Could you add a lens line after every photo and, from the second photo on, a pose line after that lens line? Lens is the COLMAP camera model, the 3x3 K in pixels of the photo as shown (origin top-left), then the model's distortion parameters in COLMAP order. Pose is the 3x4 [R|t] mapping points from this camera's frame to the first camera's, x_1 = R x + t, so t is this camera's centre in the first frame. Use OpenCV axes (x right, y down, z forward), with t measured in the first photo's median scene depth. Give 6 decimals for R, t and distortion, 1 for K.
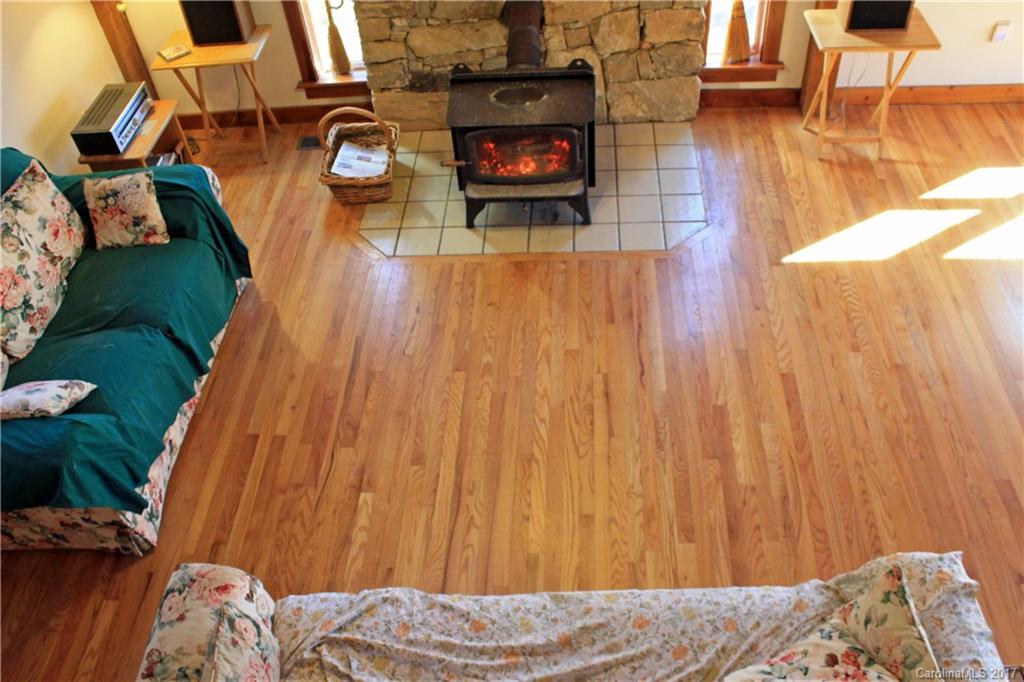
lens RADIAL K [[860.9, 0, 515.6], [0, 860.9, 350.3], [0, 0, 1]] dist [-0.153540, 0.112328]
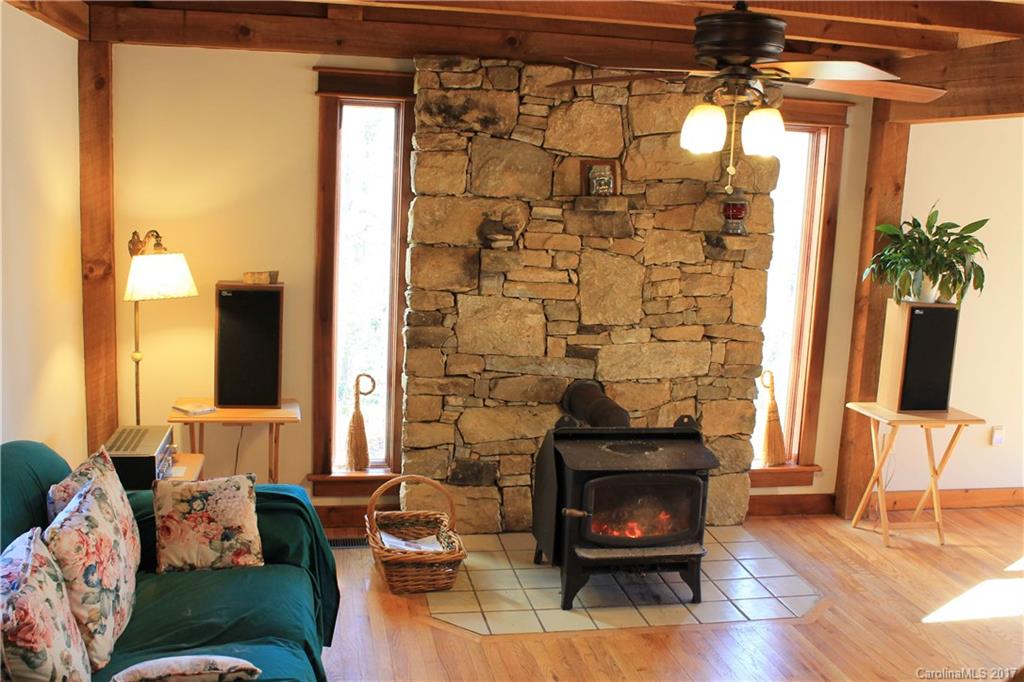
lens RADIAL K [[1001.7, 0, 512.0], [0, 1001.7, 336.7], [0, 0, 1]] dist [-0.099006, 0.000000]
pose [[0.962573, 0.076738, 0.259932, -0.368320], [0.101689, 0.786749, -0.608840, 0.227225], [-0.251223, 0.612485, 0.749499, 0.123028]]
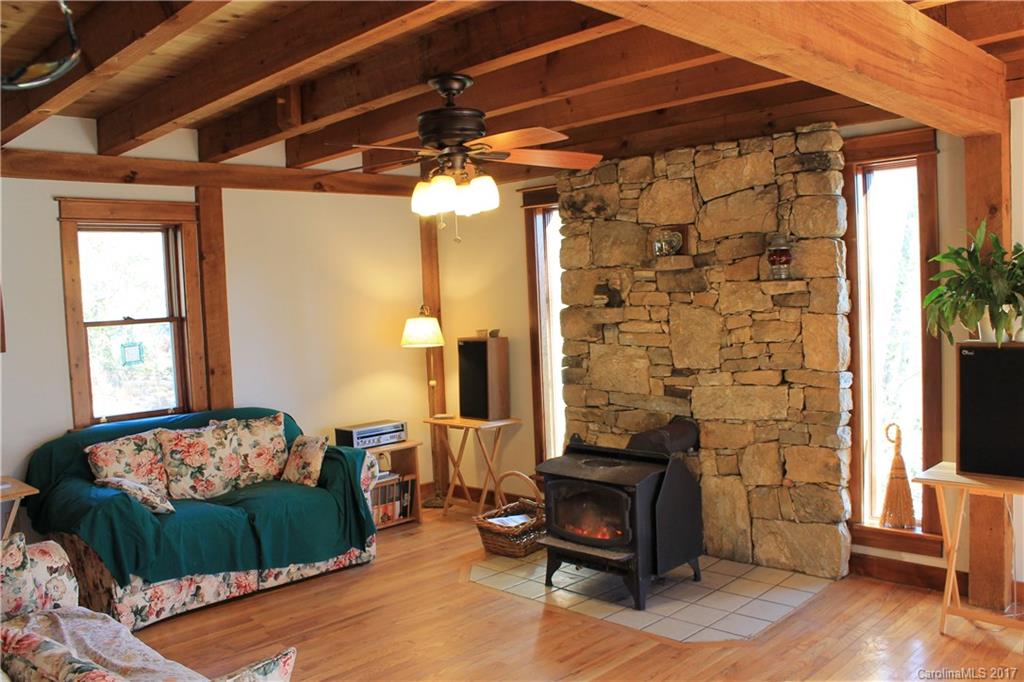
lens RADIAL K [[860.9, 0, 510.0], [0, 860.9, 347.2], [0, 0, 1]] dist [-0.153540, 0.112328]
pose [[0.743798, 0.080959, -0.663484, 0.567336], [-0.499991, 0.726163, -0.471907, 0.156107], [0.443593, 0.682739, 0.580597, 0.173885]]
